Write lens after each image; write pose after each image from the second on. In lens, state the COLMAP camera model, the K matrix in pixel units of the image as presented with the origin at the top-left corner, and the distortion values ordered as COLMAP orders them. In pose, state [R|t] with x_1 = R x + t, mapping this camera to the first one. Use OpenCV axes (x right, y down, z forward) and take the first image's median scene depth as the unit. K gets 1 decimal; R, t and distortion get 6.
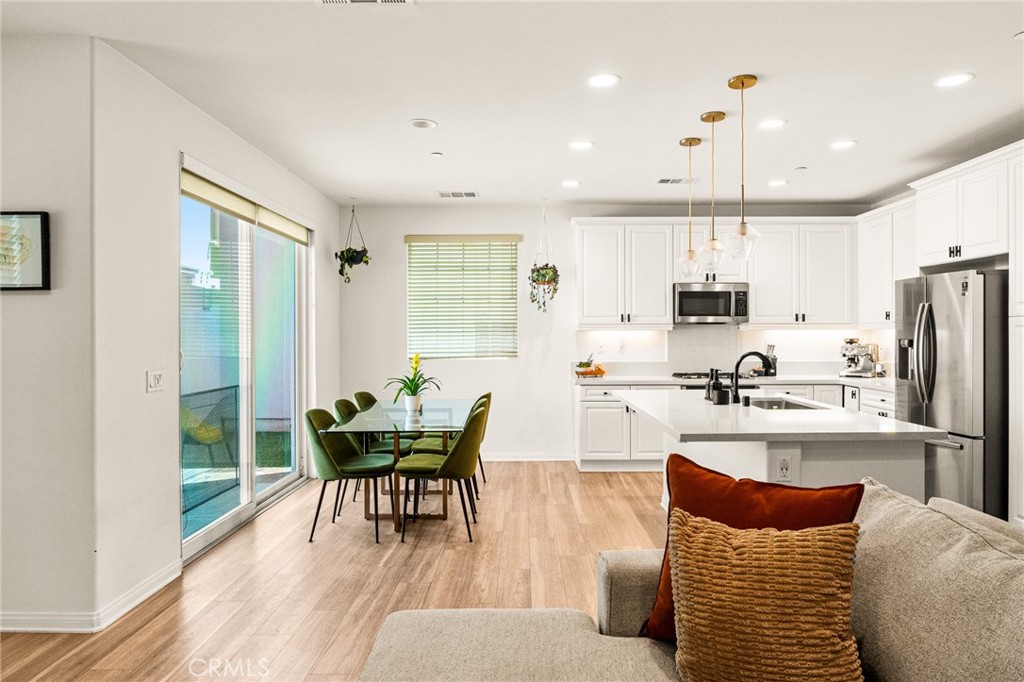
lens RADIAL K [[657.2, 0, 524.7], [0, 657.2, 339.9], [0, 0, 1]] dist [-0.002443, -0.001045]
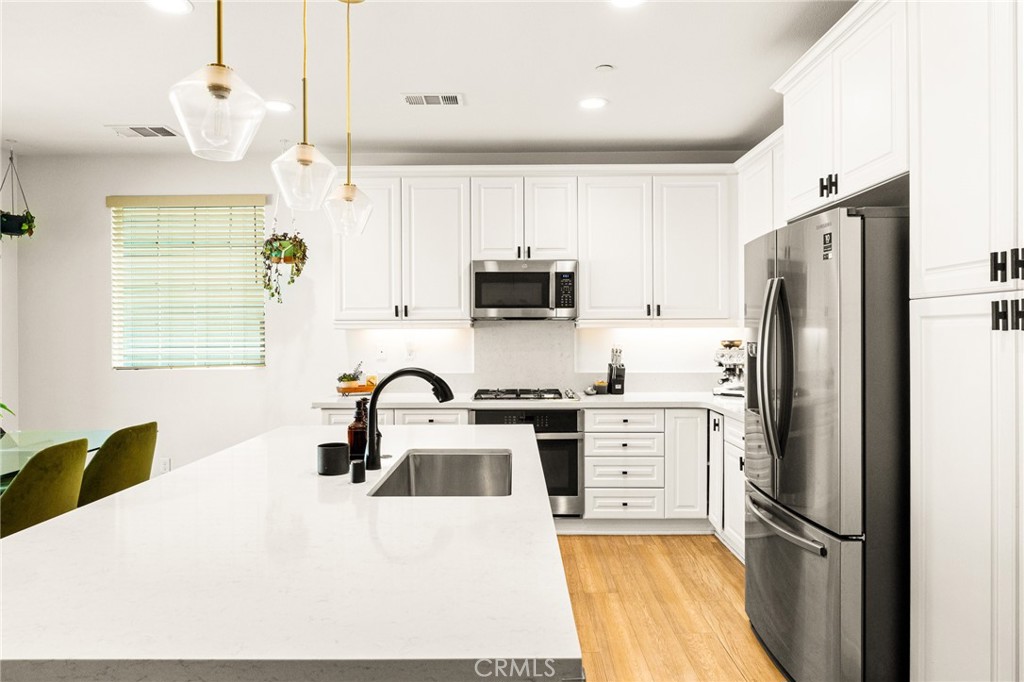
lens RADIAL K [[644.0, 0, 509.0], [0, 644.0, 339.2], [0, 0, 1]] dist [-0.003913, -0.002124]
pose [[0.999847, -0.000559, -0.017478, 0.282888], [0.000548, 1.000000, -0.000607, -0.003194], [0.017479, 0.000597, 0.999847, 0.323382]]
